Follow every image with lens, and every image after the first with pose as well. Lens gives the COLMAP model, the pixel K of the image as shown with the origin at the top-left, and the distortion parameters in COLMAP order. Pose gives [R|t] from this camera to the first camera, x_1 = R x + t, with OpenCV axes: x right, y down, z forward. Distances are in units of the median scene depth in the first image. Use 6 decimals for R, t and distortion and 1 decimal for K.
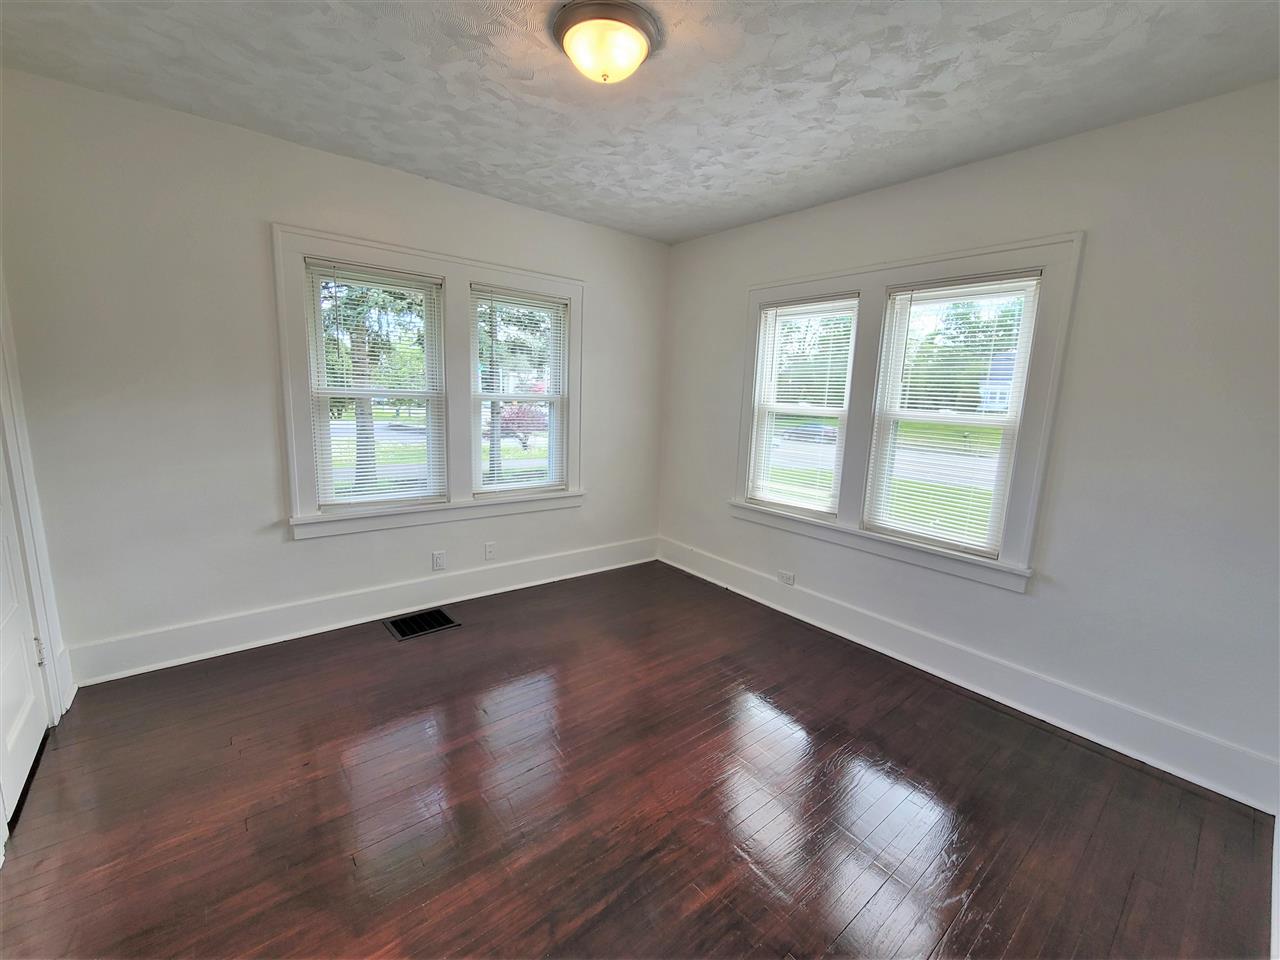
lens RADIAL K [[526.1, 0, 640.0], [0, 526.1, 480.0], [0, 0, 1]] dist [0.000031, -0.000009]
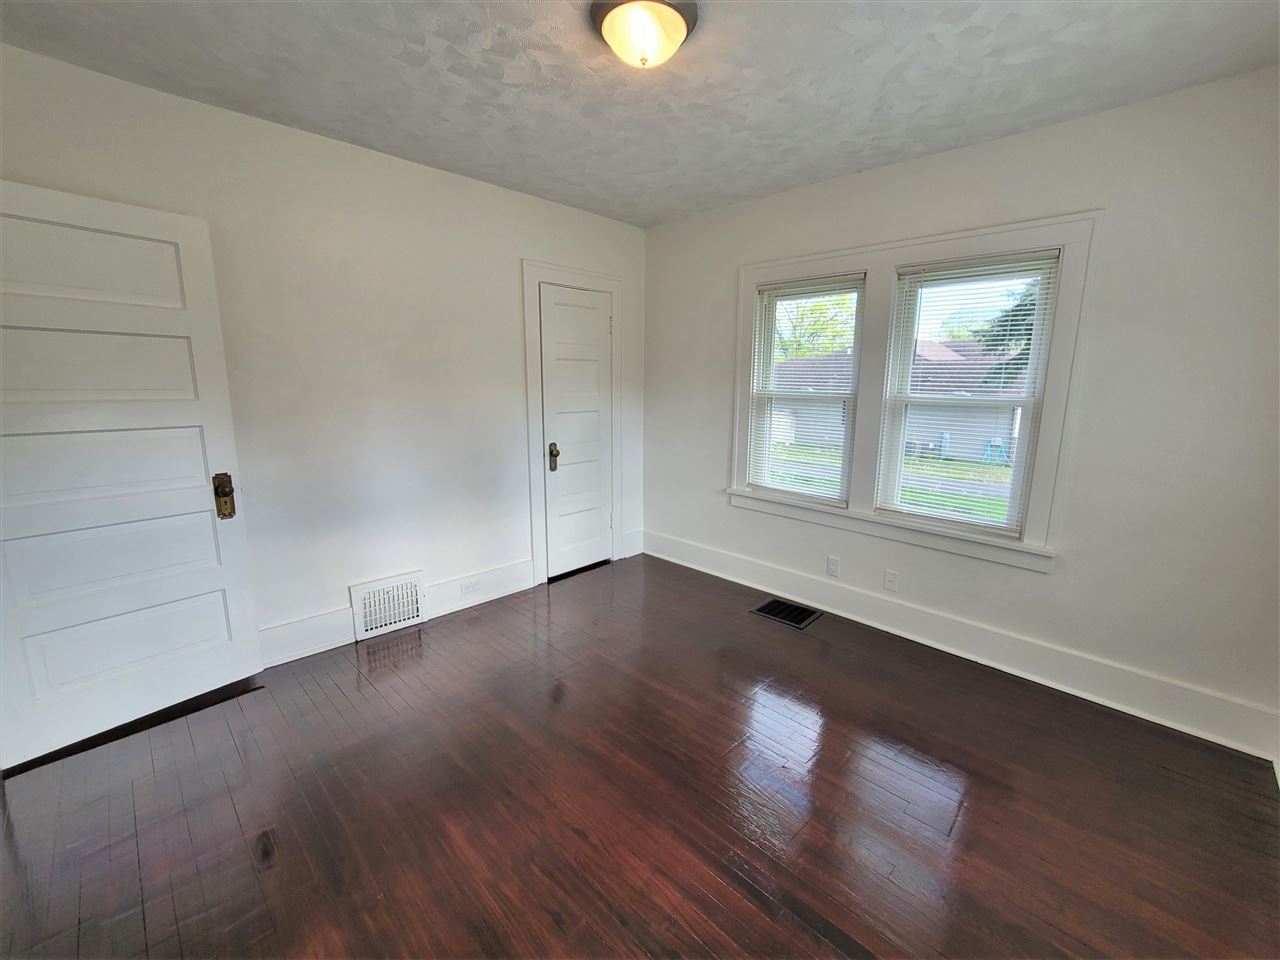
lens RADIAL K [[534.3, 0, 640.6], [0, 534.3, 475.8], [0, 0, 1]] dist [-0.000572, -0.000140]
pose [[0.104078, 0.141055, -0.984516, 0.572453], [-0.174316, 0.977156, 0.121573, -0.073265], [0.979174, 0.158964, 0.126289, 0.546784]]
